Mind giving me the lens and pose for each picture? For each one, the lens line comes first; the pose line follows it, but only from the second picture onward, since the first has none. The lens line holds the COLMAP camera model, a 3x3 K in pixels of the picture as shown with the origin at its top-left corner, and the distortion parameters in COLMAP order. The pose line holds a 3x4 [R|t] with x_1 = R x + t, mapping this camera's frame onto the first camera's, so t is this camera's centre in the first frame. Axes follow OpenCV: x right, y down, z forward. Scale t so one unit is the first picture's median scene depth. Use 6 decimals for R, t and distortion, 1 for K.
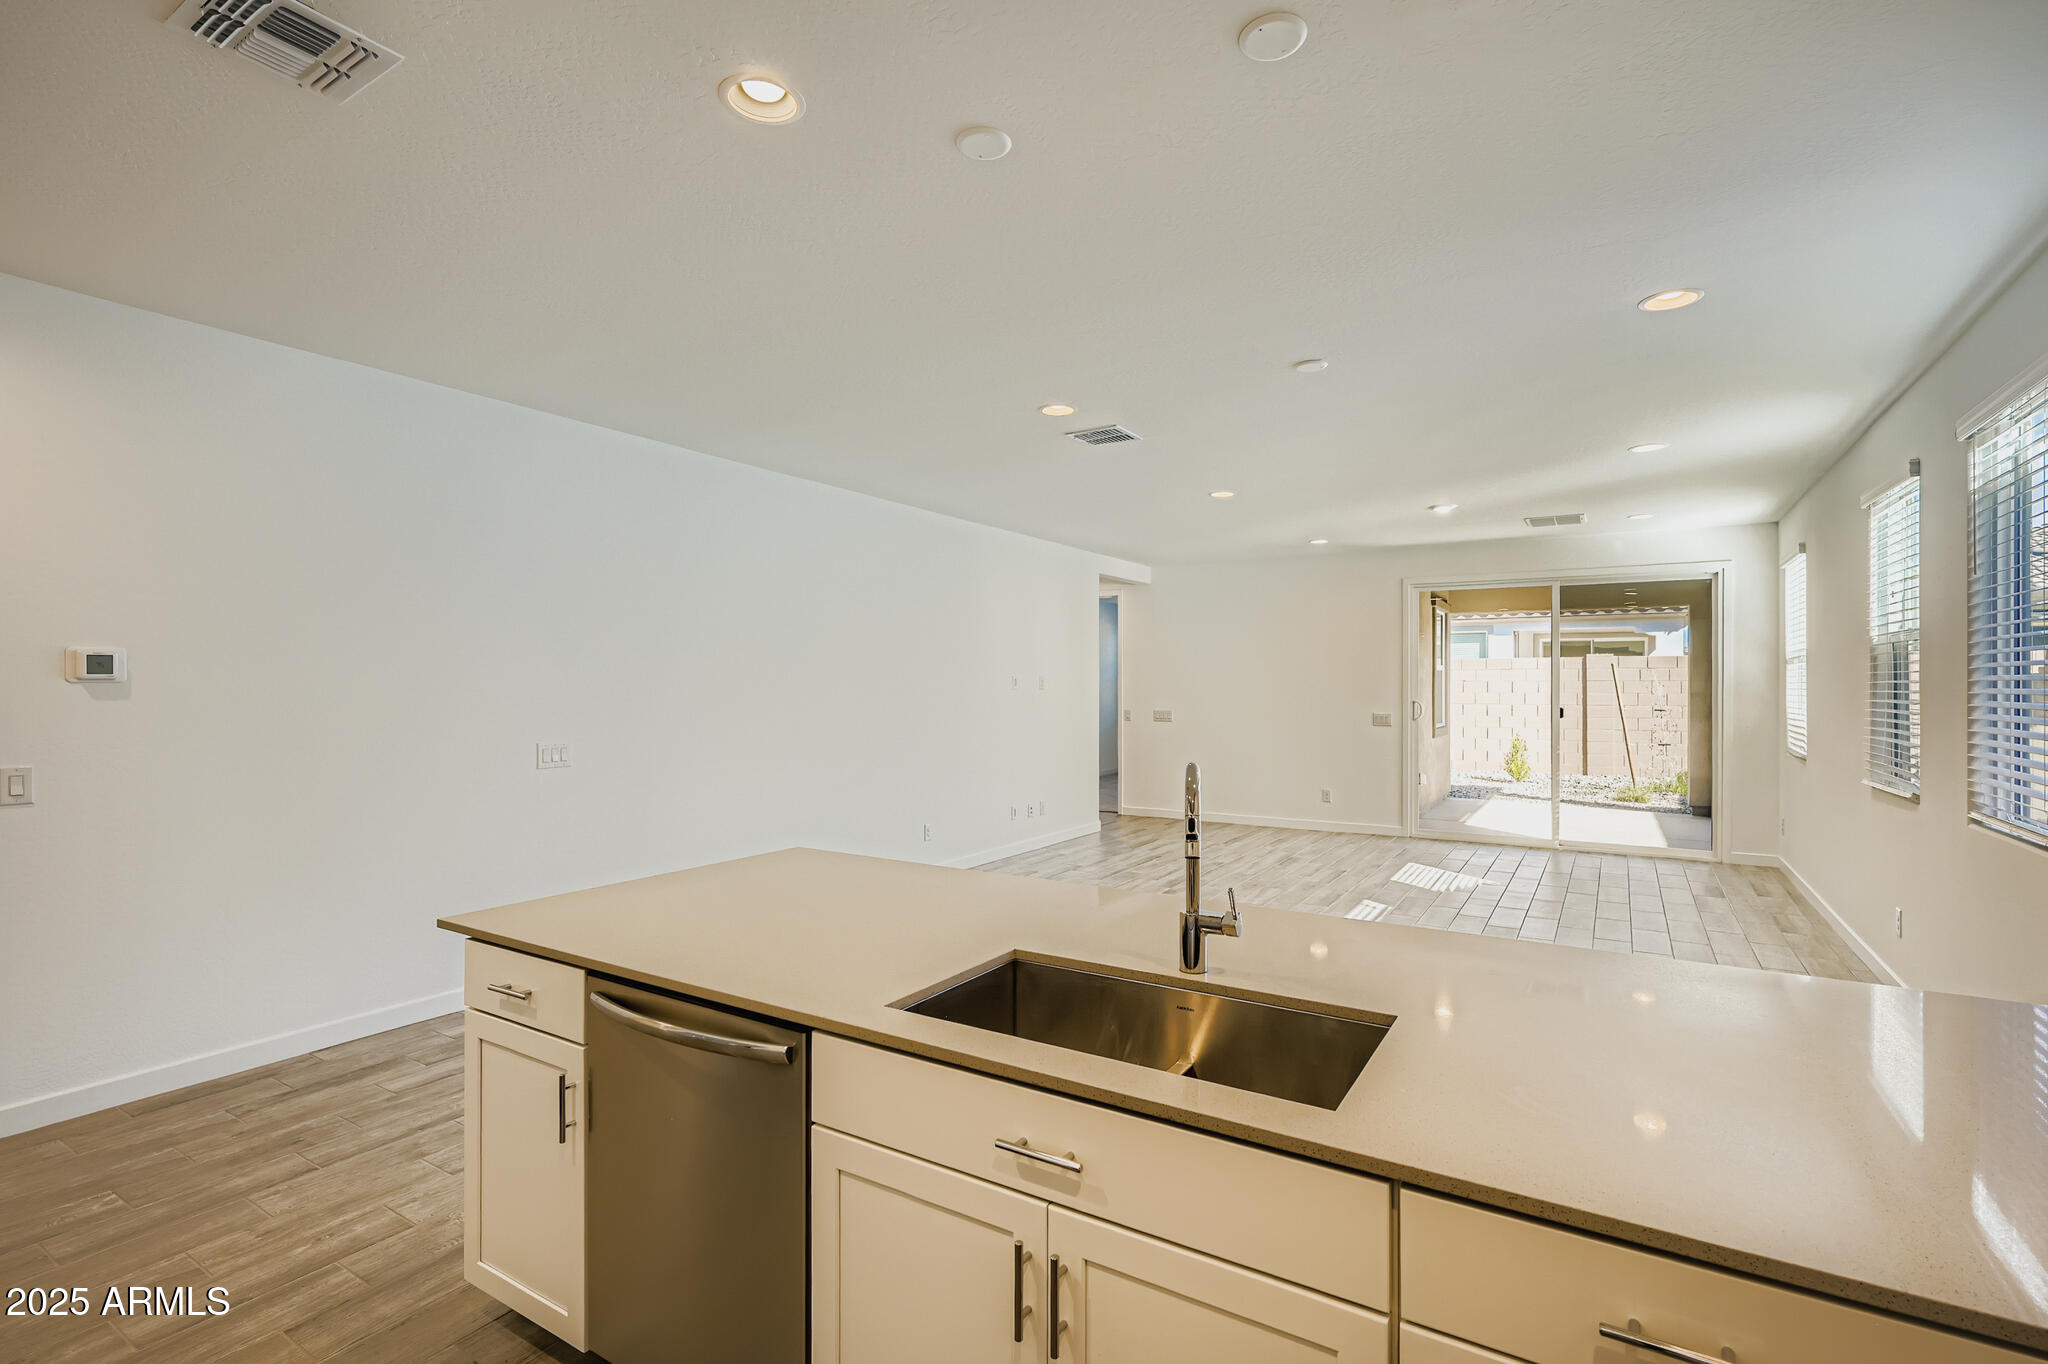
lens RADIAL K [[957.2, 0, 1025.0], [0, 957.2, 689.2], [0, 0, 1]] dist [-0.004175, -0.000629]
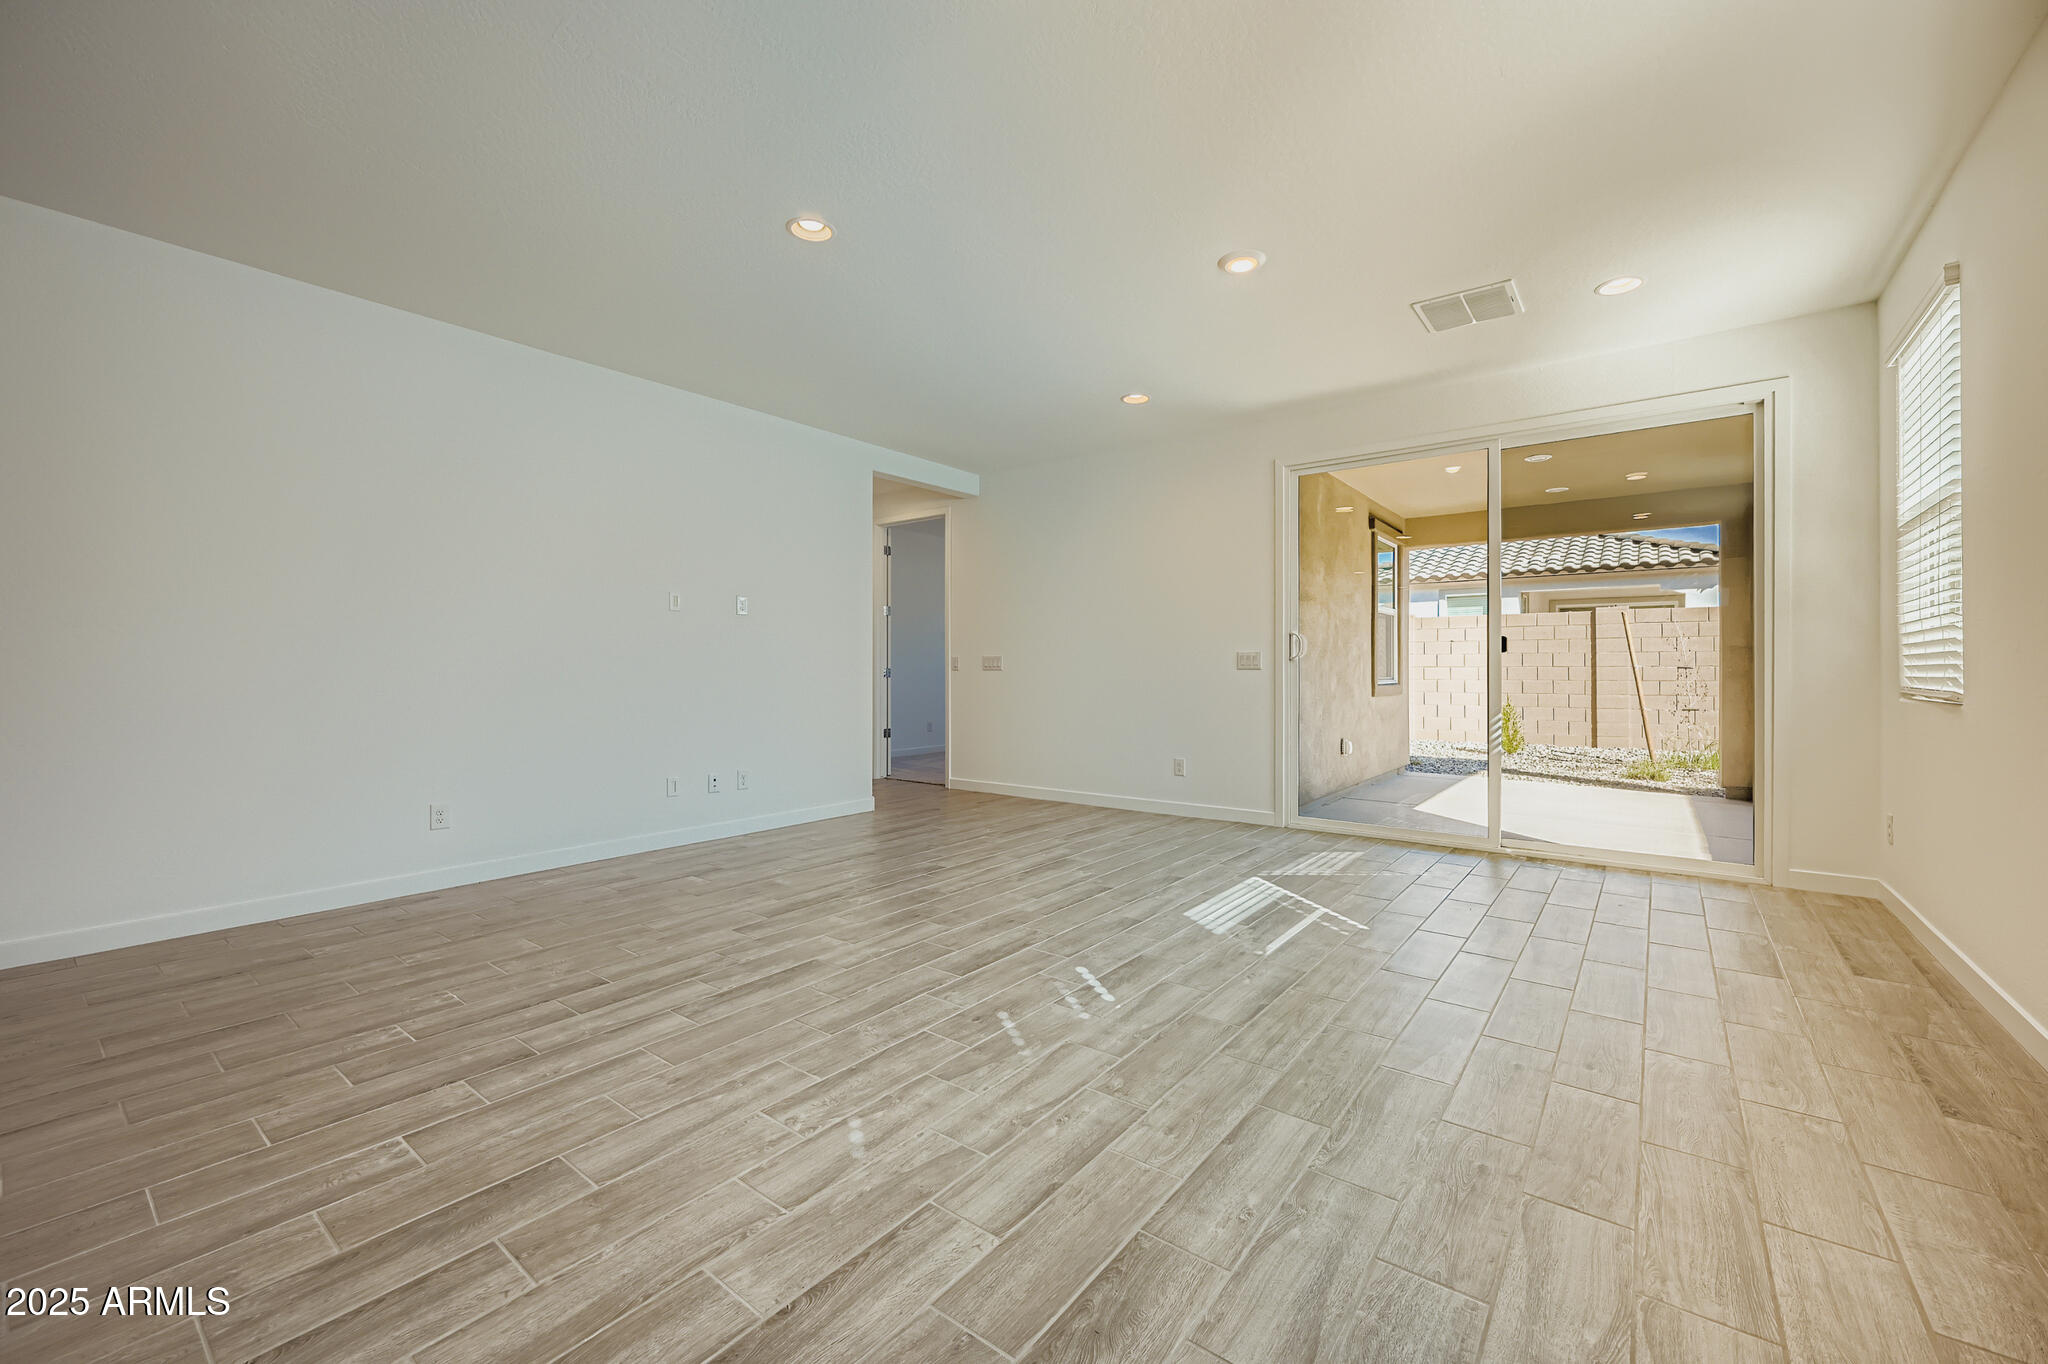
lens RADIAL K [[819.1, 0, 1031.8], [0, 819.1, 673.0], [0, 0, 1]] dist [-0.002532, 0.000090]
pose [[0.994991, -0.001054, -0.099956, 0.205287], [0.000874, 0.999998, -0.001844, 0.031387], [0.099958, 0.001747, 0.994990, 0.285074]]
